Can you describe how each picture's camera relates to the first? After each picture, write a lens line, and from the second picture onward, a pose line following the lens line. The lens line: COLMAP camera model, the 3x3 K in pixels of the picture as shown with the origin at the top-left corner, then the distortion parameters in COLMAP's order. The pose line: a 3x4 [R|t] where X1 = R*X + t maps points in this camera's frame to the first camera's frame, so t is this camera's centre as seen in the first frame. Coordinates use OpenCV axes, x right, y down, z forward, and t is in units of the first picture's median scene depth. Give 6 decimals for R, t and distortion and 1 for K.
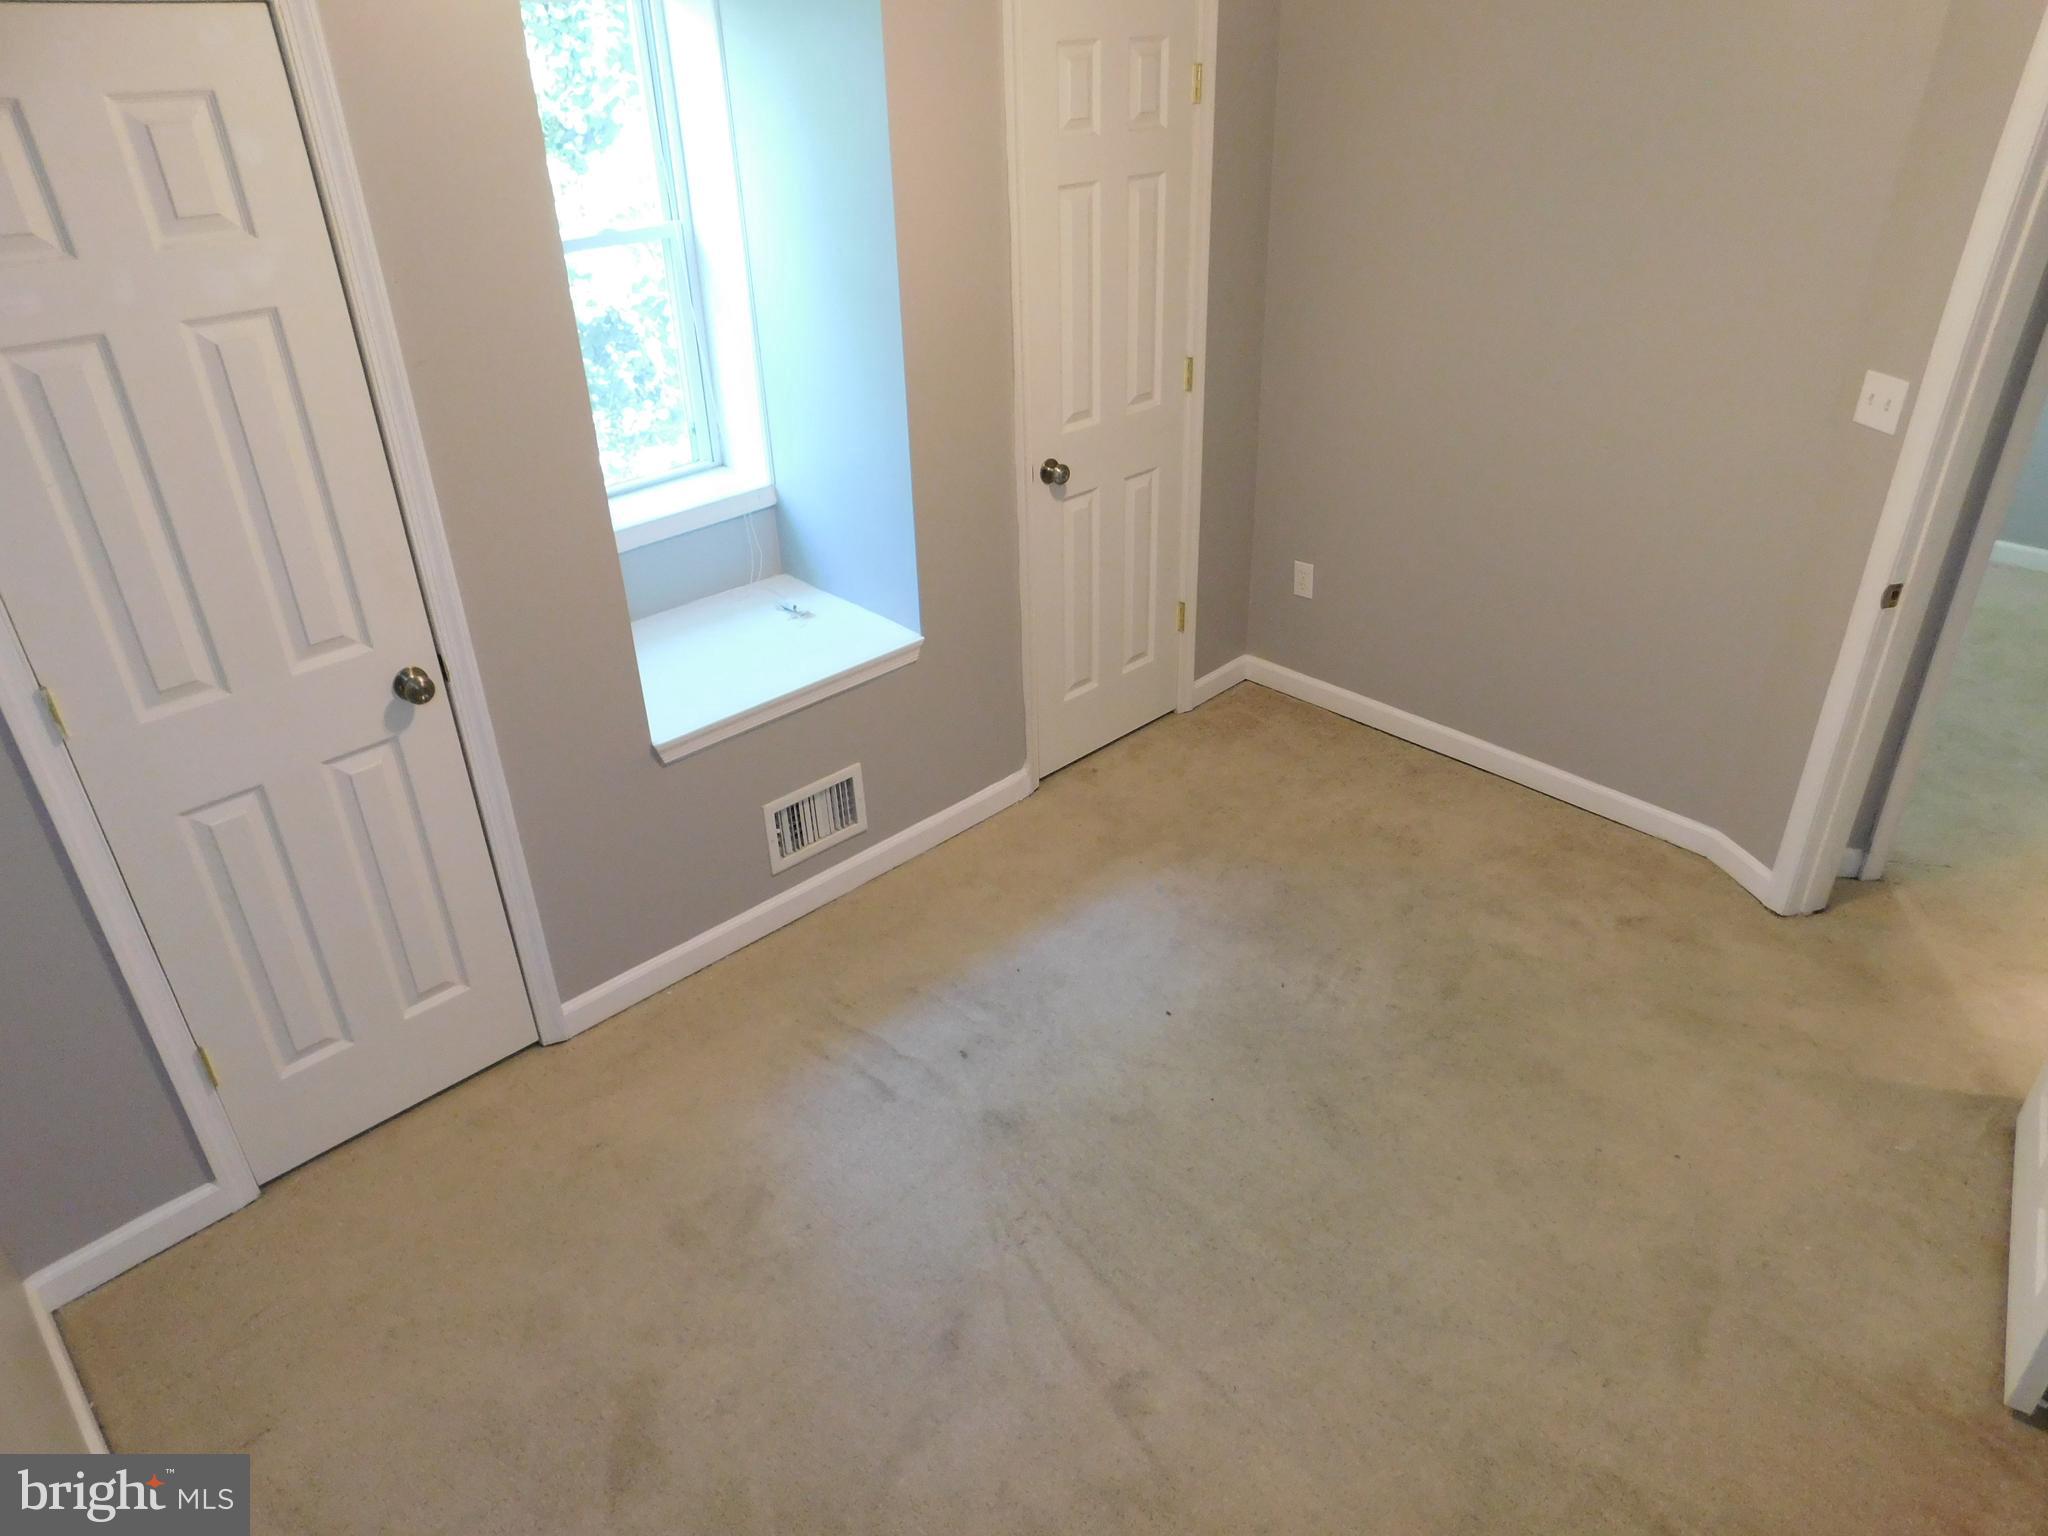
lens RADIAL K [[1340.9, 0, 1027.3], [0, 1340.9, 725.3], [0, 0, 1]] dist [-0.064195, 0.081234]
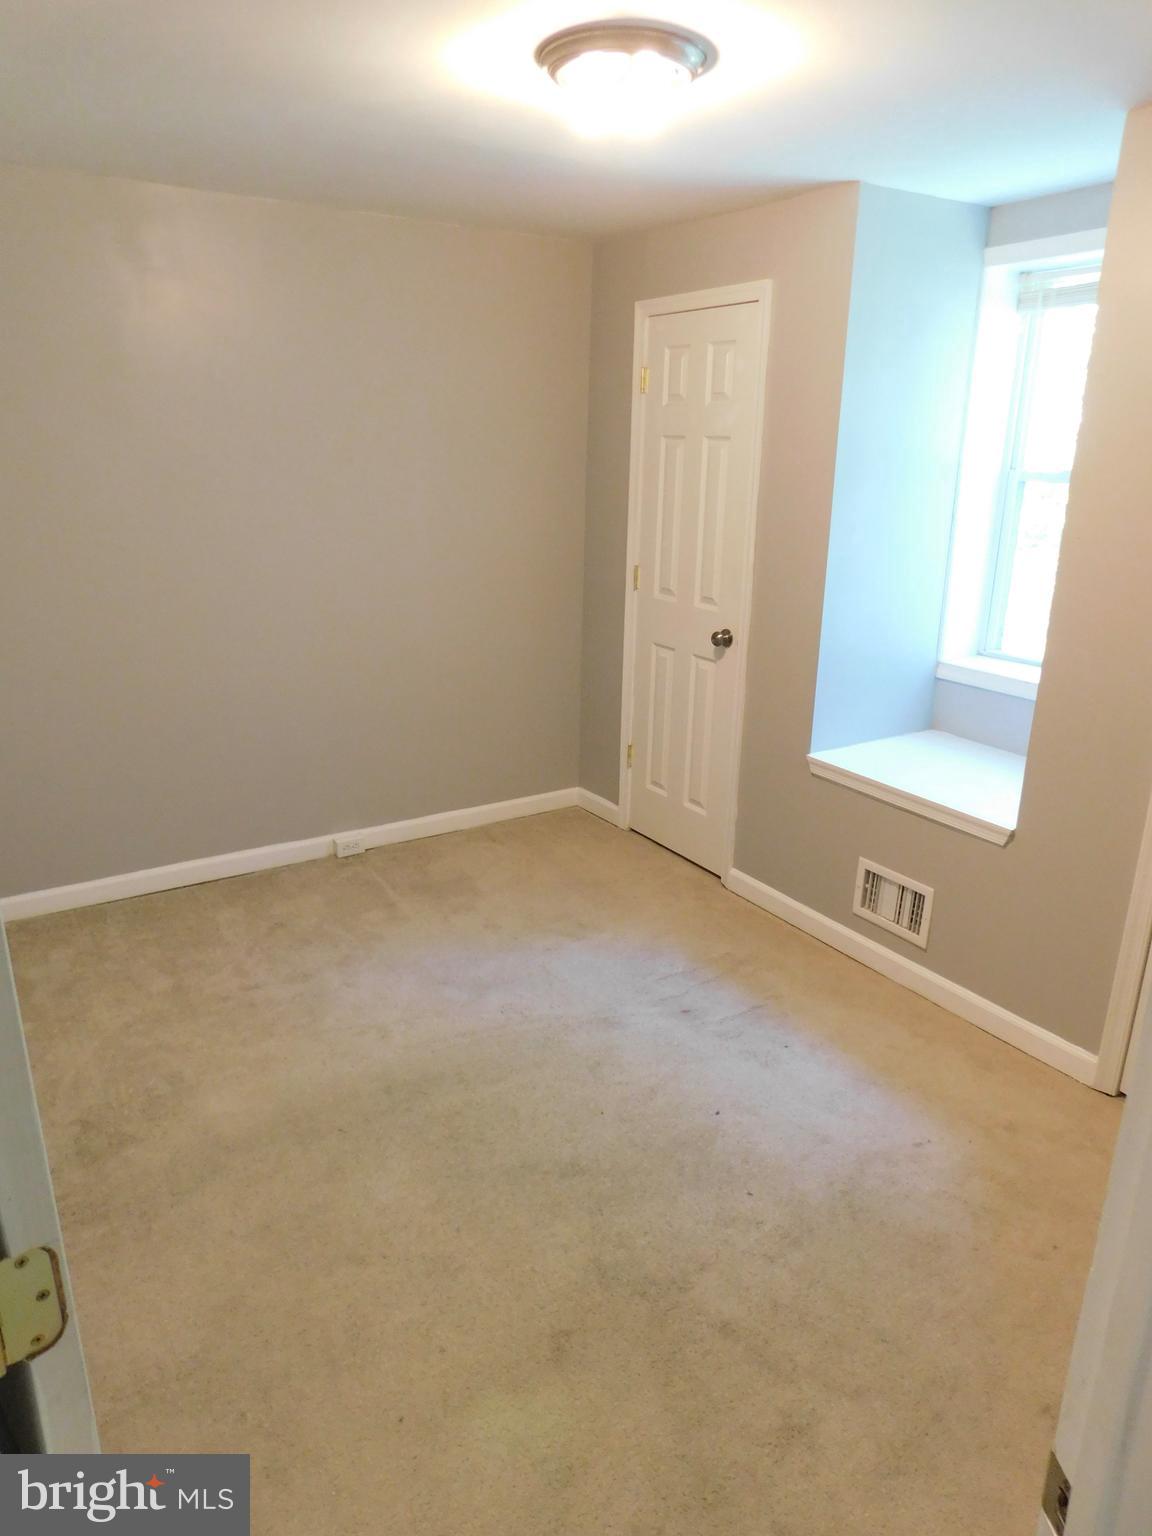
lens RADIAL K [[1005.7, 0, 580.3], [0, 1005.7, 755.7], [0, 0, 1]] dist [-0.064195, 0.081234]
pose [[-0.196282, 0.307494, -0.931086, 0.756069], [-0.479326, 0.798282, 0.364682, -0.249930], [0.855406, 0.517874, -0.009299, 0.711883]]
